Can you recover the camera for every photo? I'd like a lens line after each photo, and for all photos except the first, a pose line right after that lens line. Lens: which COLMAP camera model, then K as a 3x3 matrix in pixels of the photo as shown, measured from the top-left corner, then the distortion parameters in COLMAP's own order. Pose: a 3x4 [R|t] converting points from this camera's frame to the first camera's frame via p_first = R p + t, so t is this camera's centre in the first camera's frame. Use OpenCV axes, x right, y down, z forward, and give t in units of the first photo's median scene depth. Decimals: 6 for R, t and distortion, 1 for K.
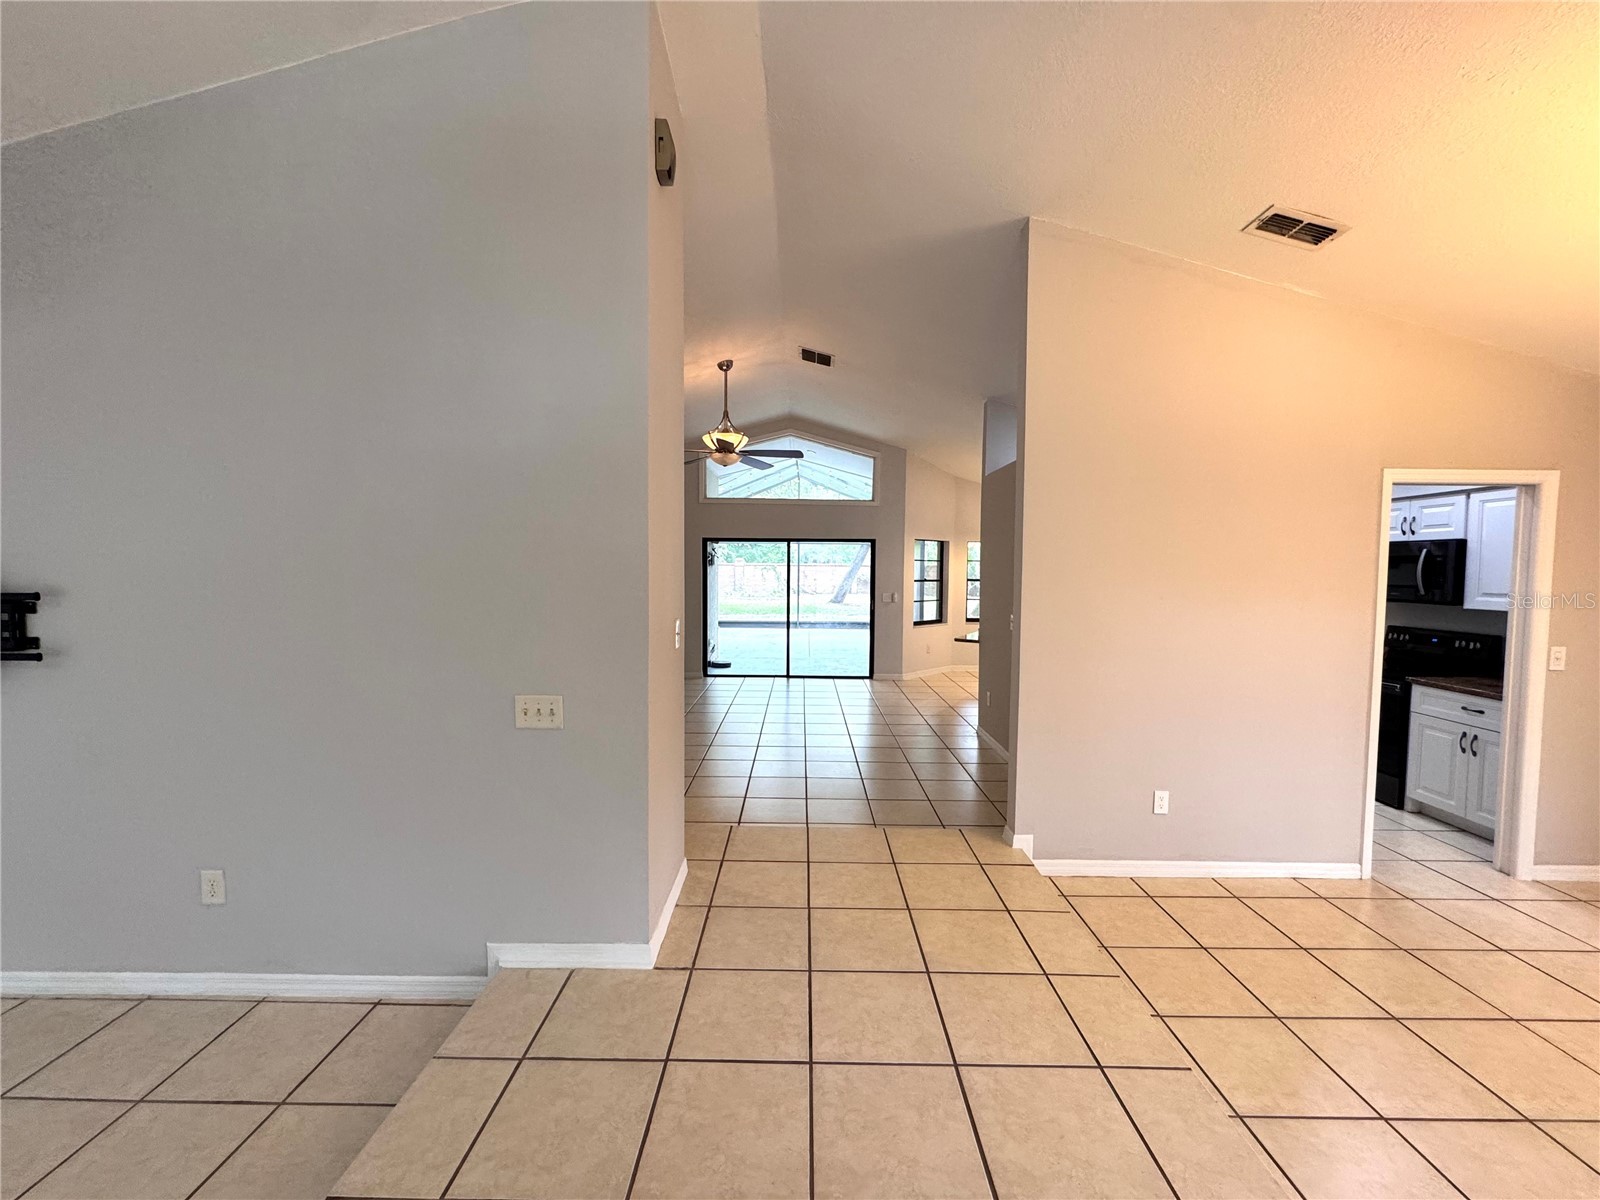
lens RADIAL K [[641.1, 0, 802.2], [0, 641.1, 595.8], [0, 0, 1]] dist [-0.002280, 0.000148]
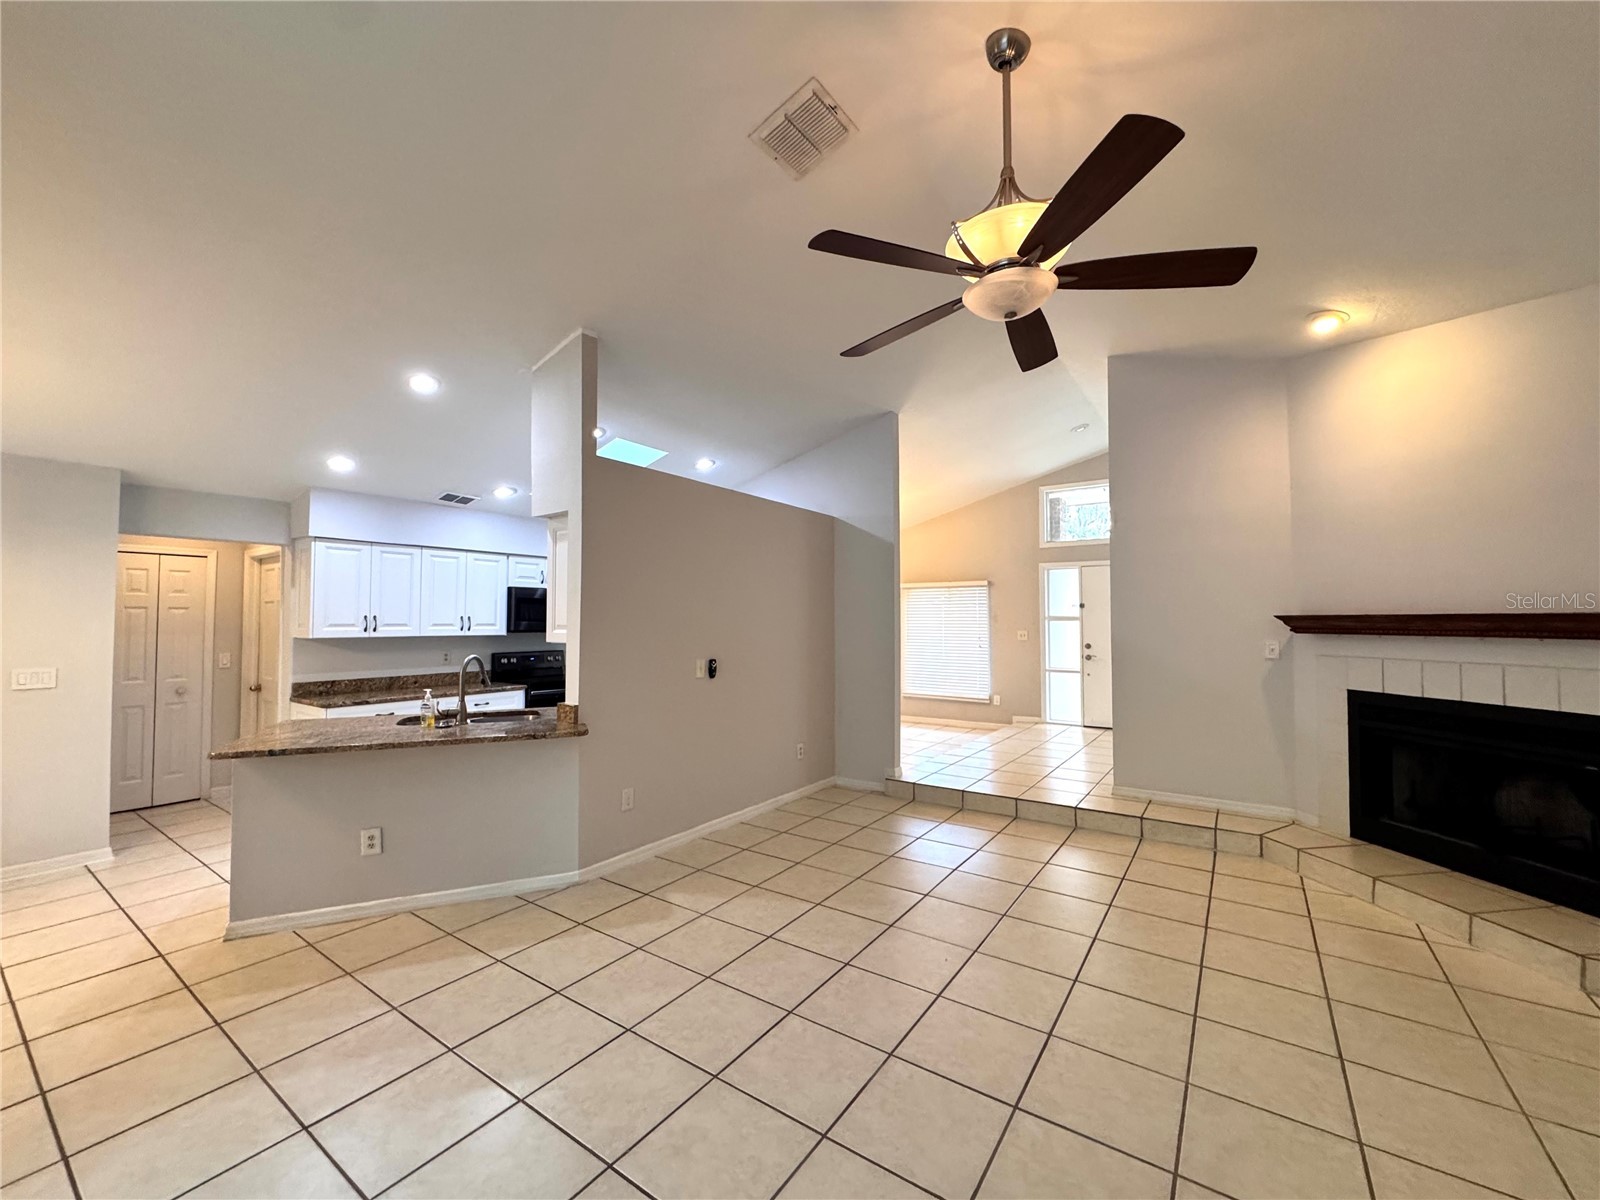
lens RADIAL K [[641.1, 0, 798.9], [0, 641.1, 600.7], [0, 0, 1]] dist [-0.002280, 0.000148]
pose [[-0.820140, 0.009779, 0.572079, -0.332204], [0.019173, 0.999762, 0.010398, -0.068204], [-0.571841, 0.019496, -0.820133, 1.995760]]
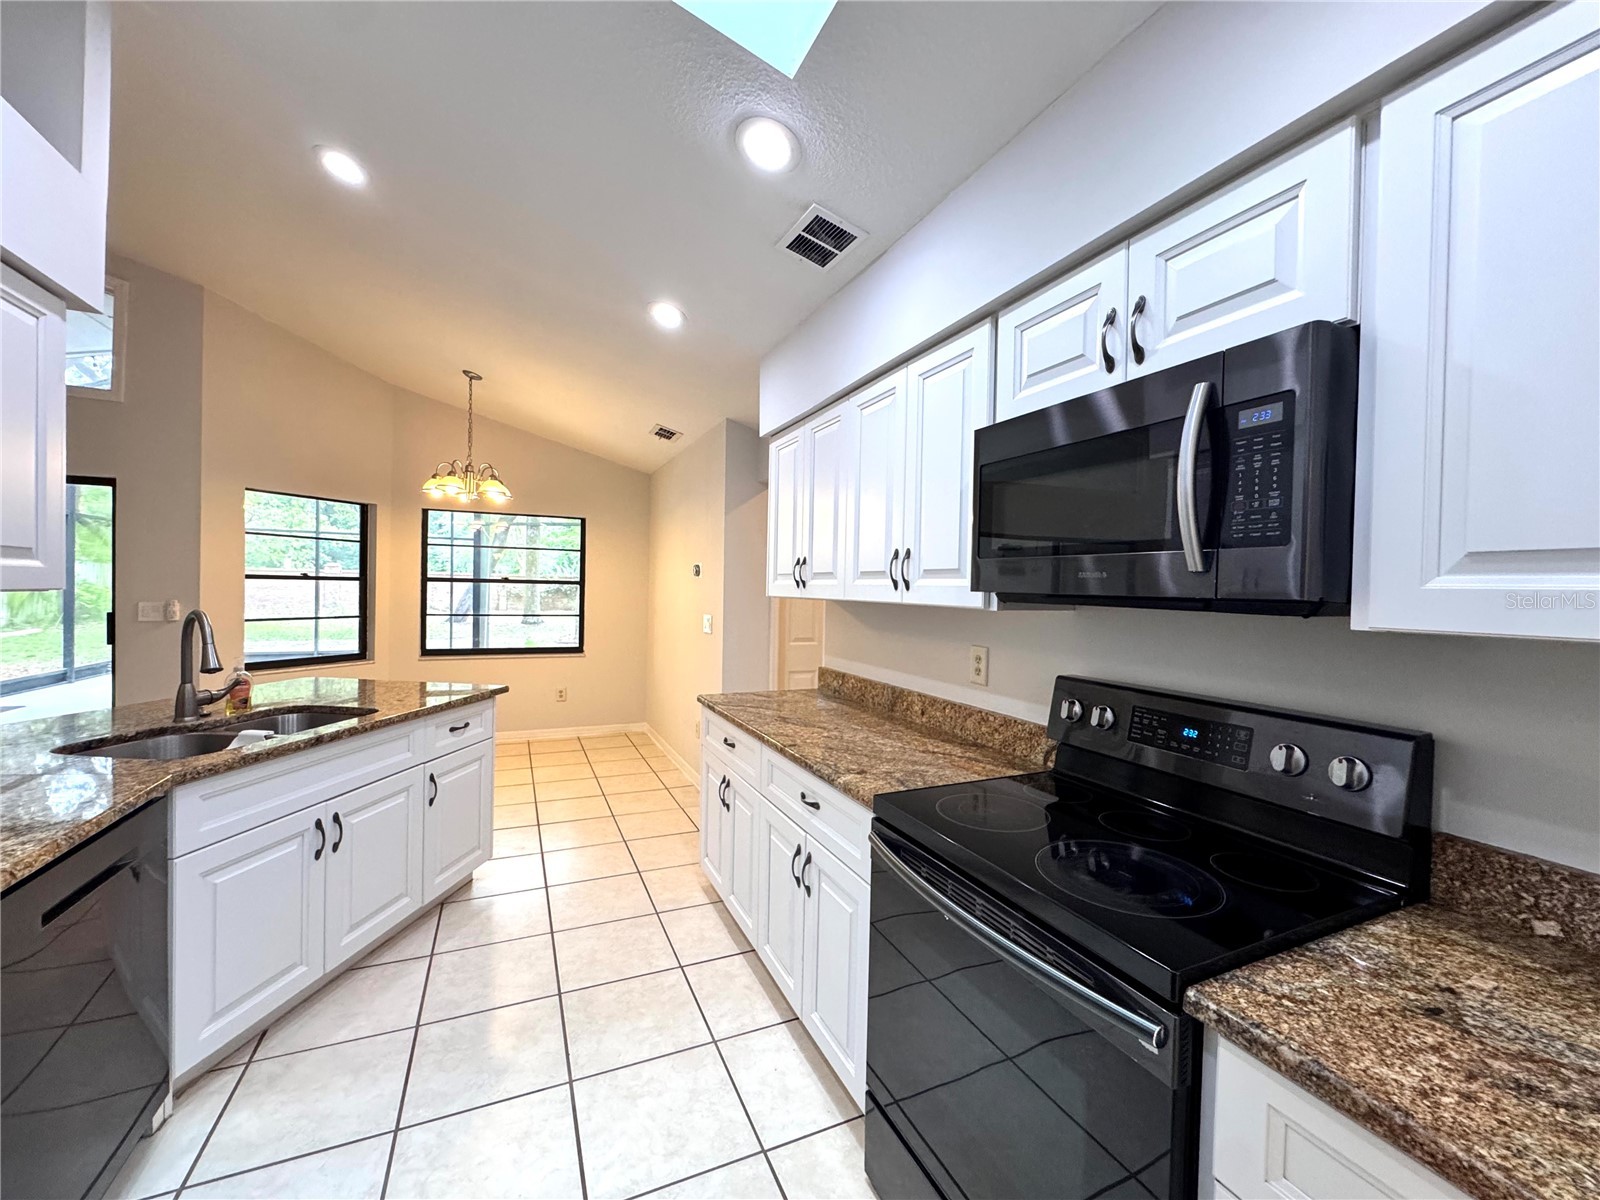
lens RADIAL K [[641.1, 0, 798.7], [0, 641.1, 597.9], [0, 0, 1]] dist [-0.002280, 0.000148]
pose [[0.911564, 0.003396, 0.411145, 0.766026], [0.006114, 0.999743, -0.021814, 0.012257], [-0.411113, 0.022399, 0.911309, 0.878271]]
